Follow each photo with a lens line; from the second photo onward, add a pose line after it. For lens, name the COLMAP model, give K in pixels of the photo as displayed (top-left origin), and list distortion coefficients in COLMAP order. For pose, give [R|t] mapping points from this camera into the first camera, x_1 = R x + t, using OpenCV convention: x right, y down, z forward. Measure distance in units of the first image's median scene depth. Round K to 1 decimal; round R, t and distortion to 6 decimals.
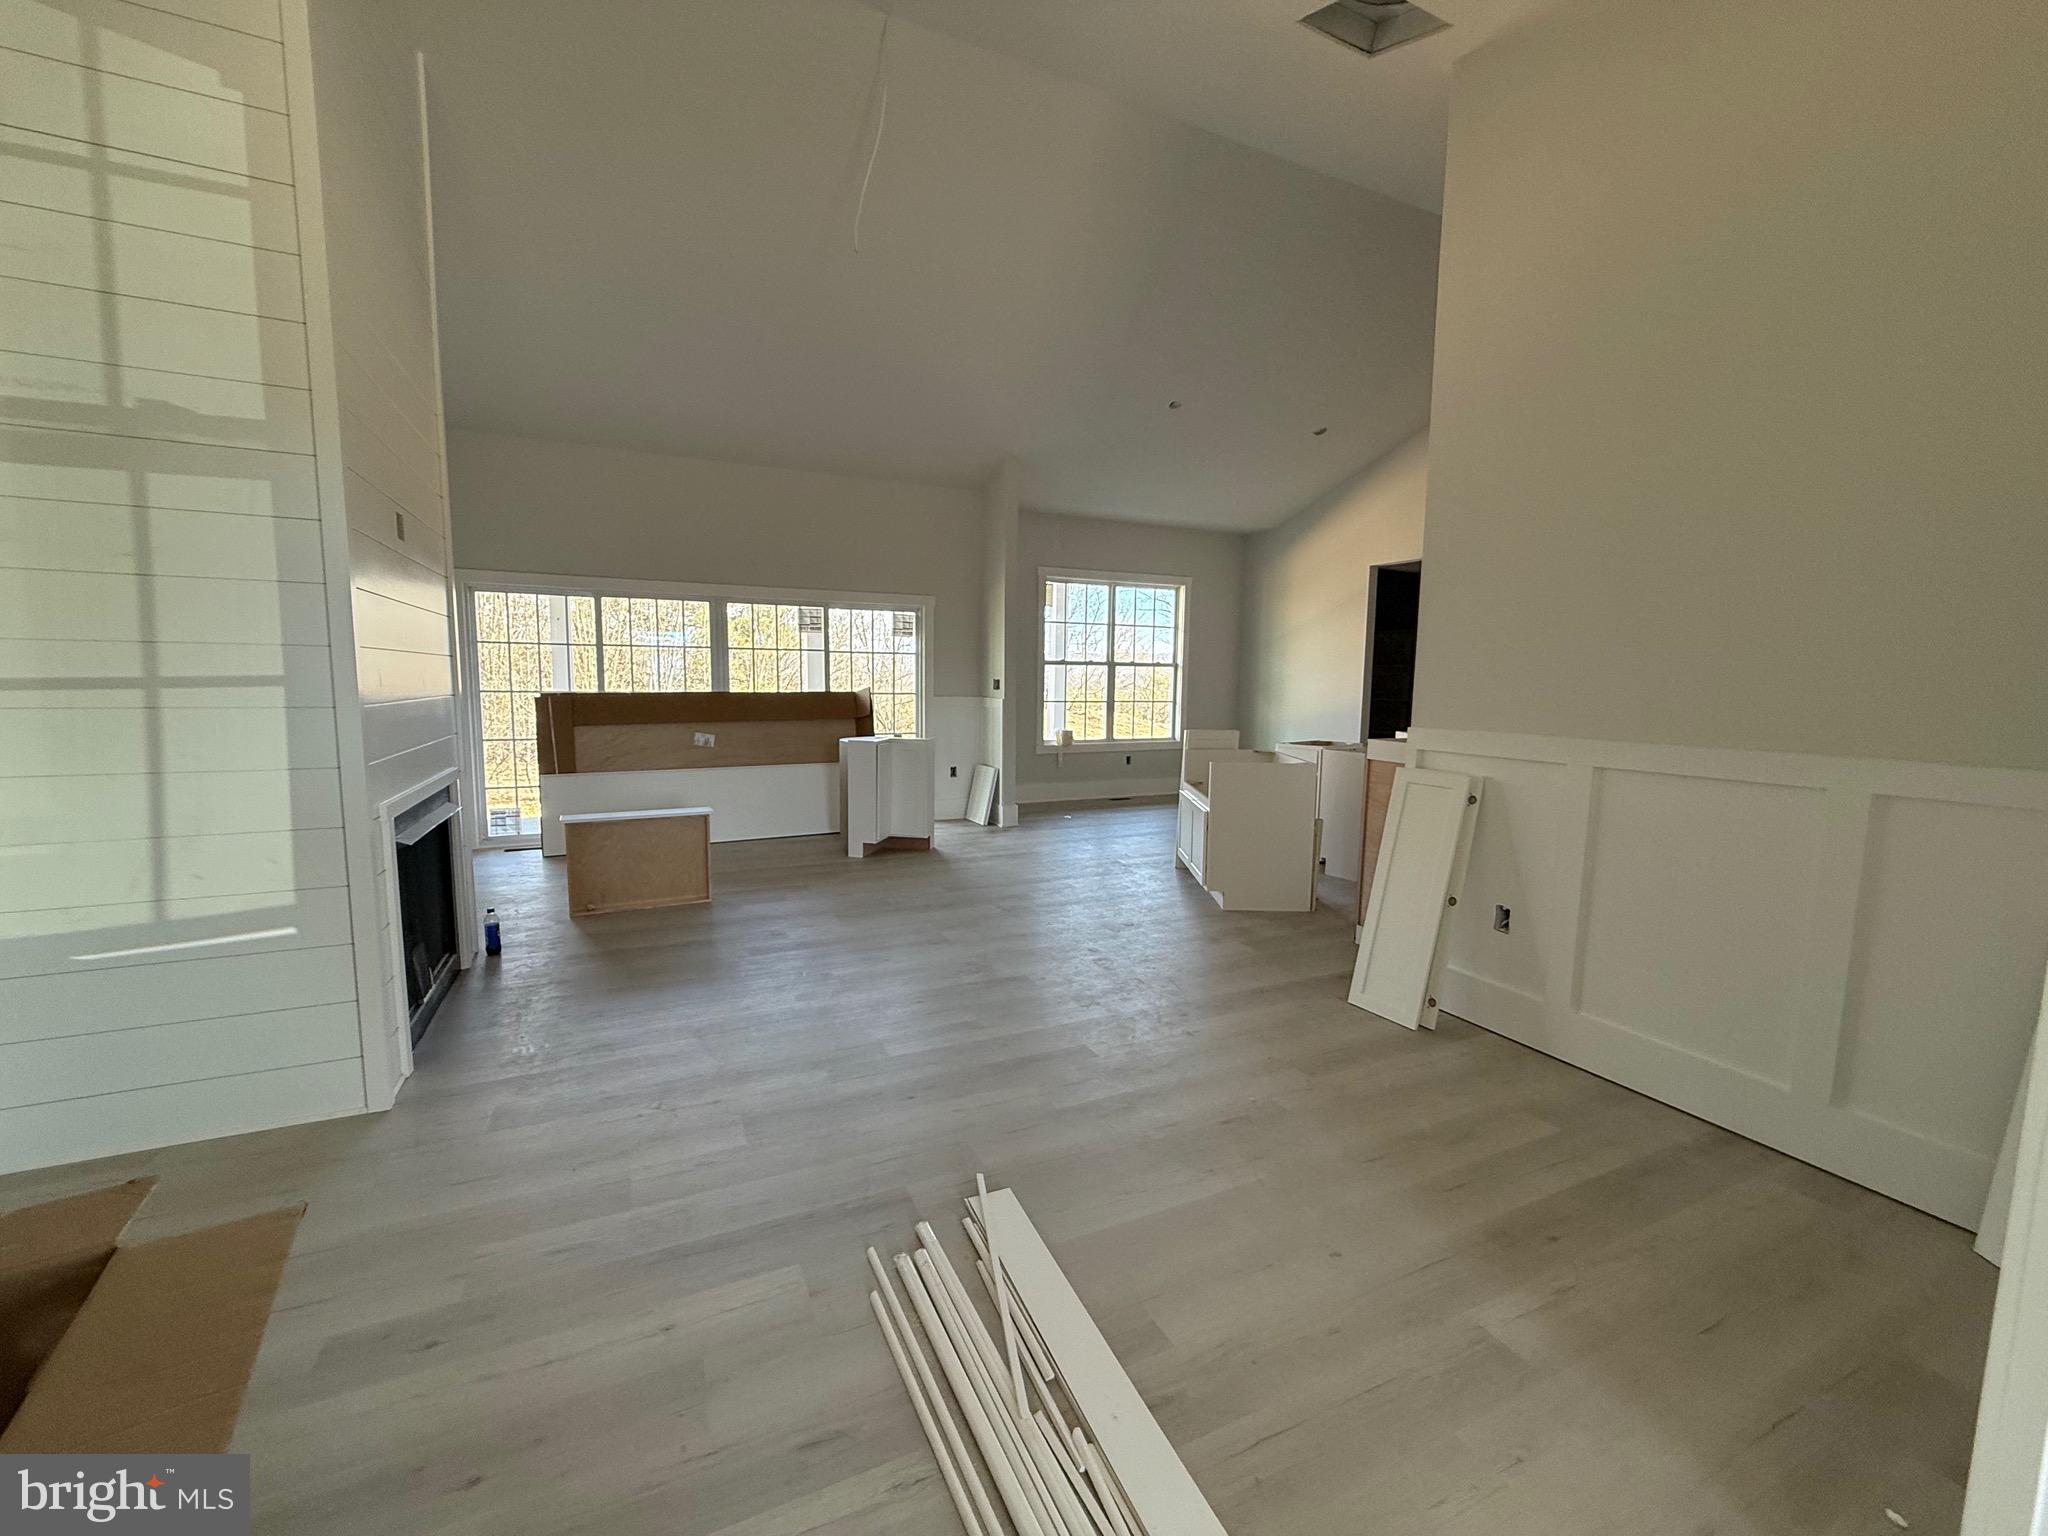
lens RADIAL K [[817.0, 0, 1019.8], [0, 817.0, 766.8], [0, 0, 1]] dist [0.001496, -0.000117]
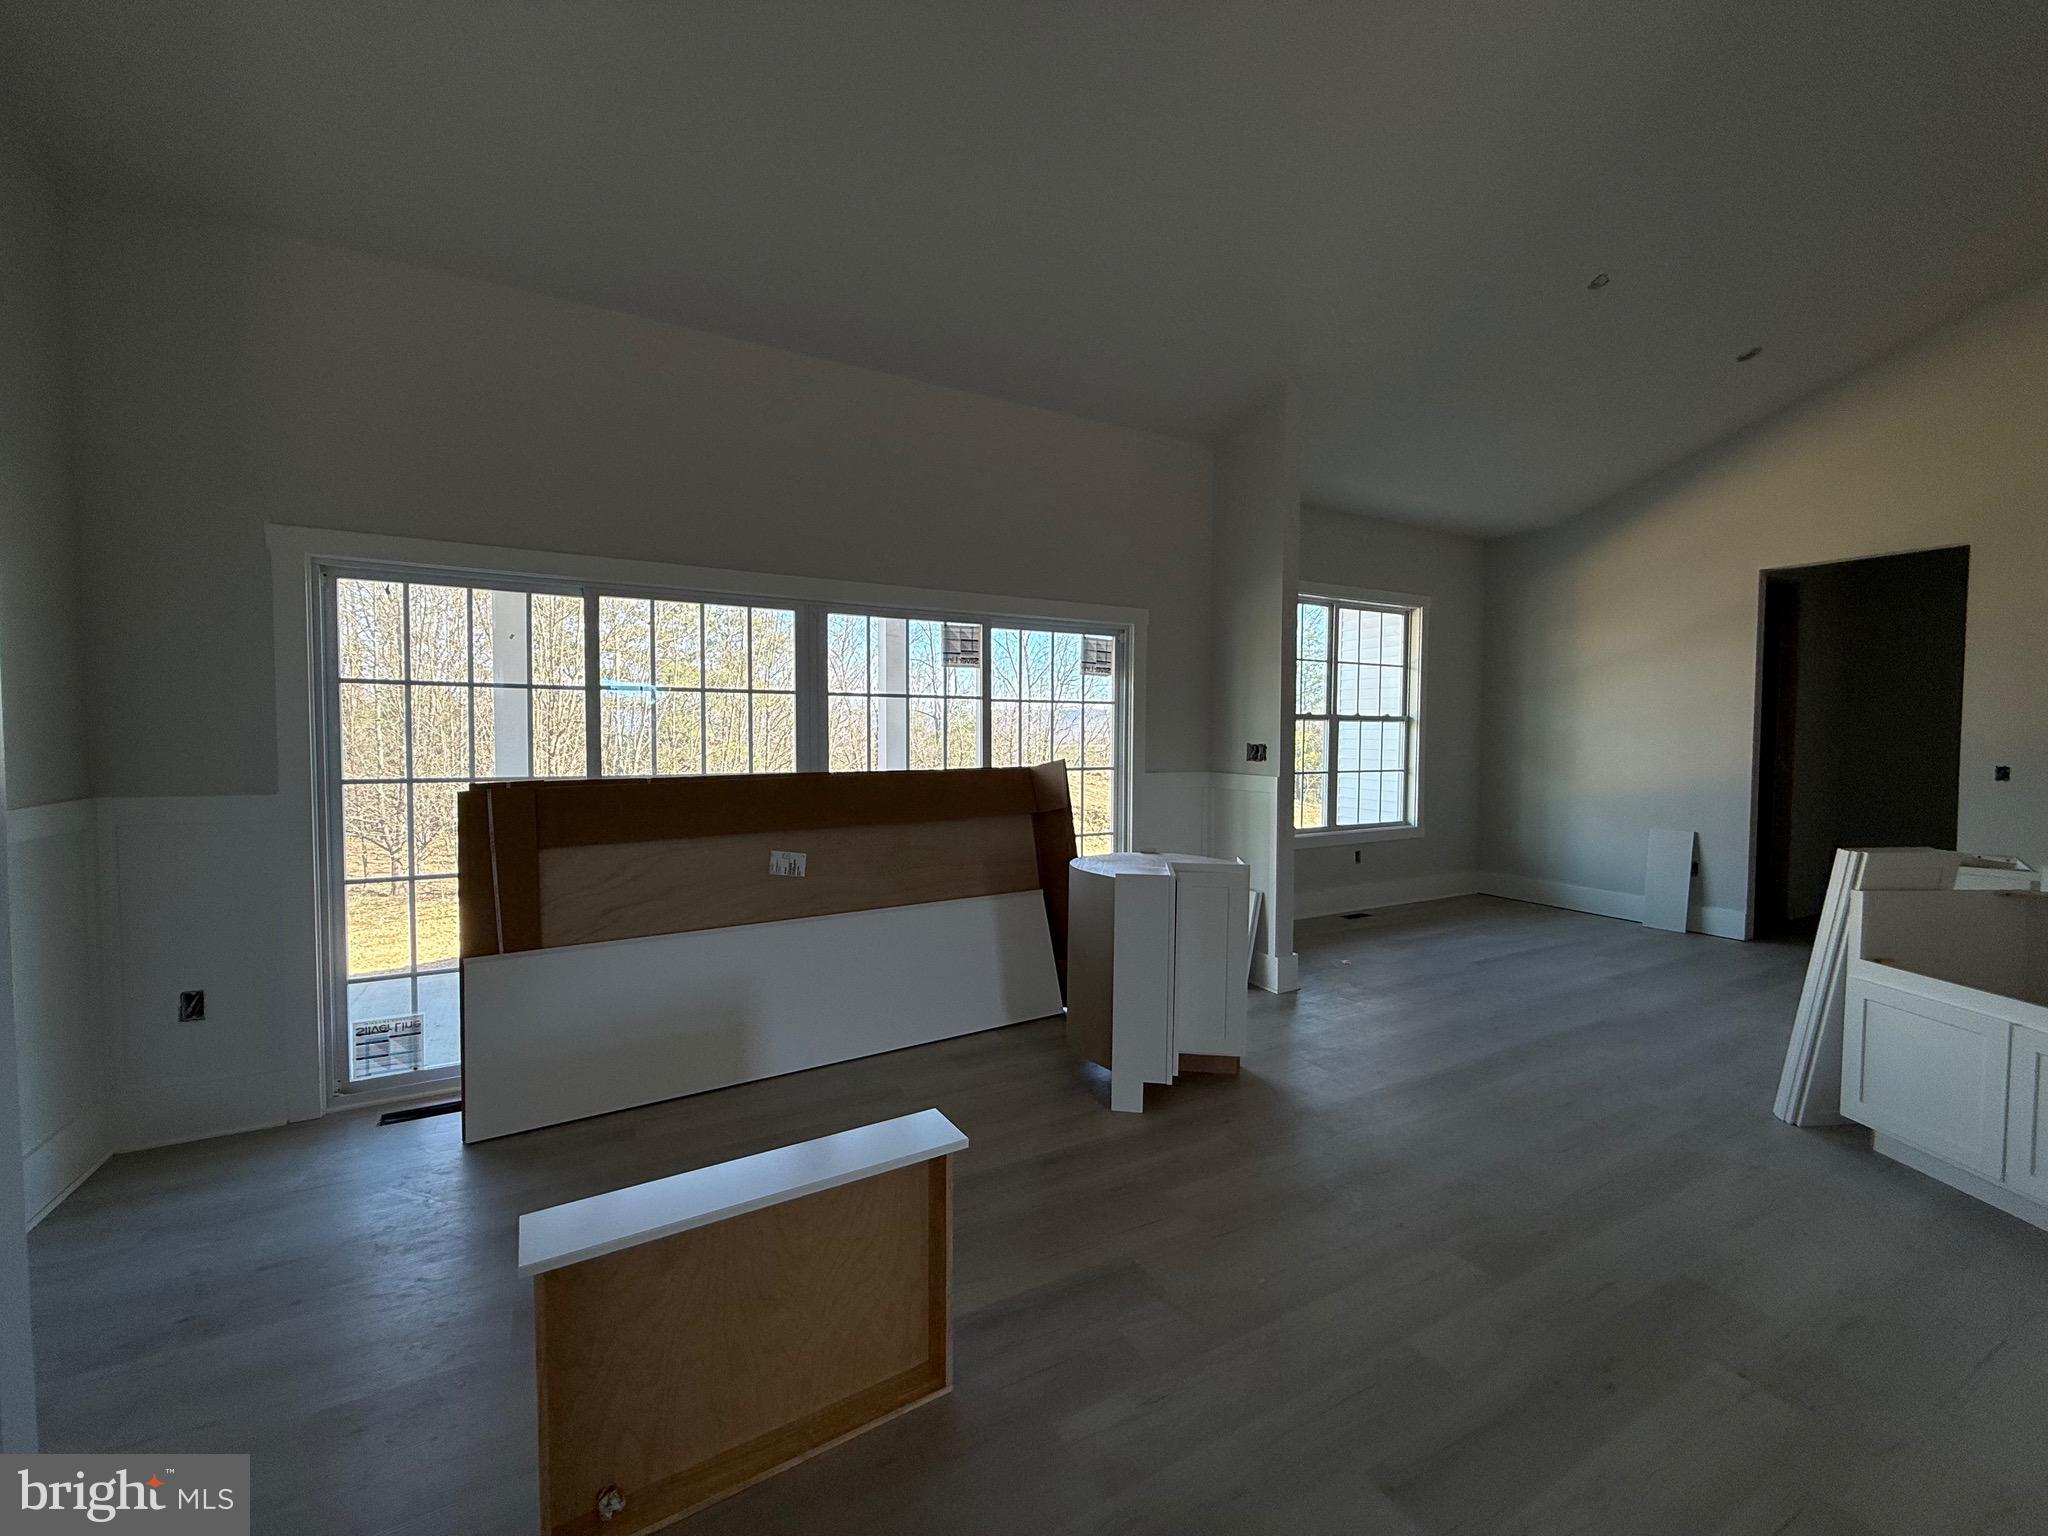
lens RADIAL K [[817.0, 0, 1019.8], [0, 817.0, 766.8], [0, 0, 1]] dist [0.001496, -0.000117]
pose [[0.998028, -0.010619, 0.061861, -0.267469], [0.014764, 0.997647, -0.066951, -0.058344], [-0.061005, 0.067732, 0.995837, 0.455811]]
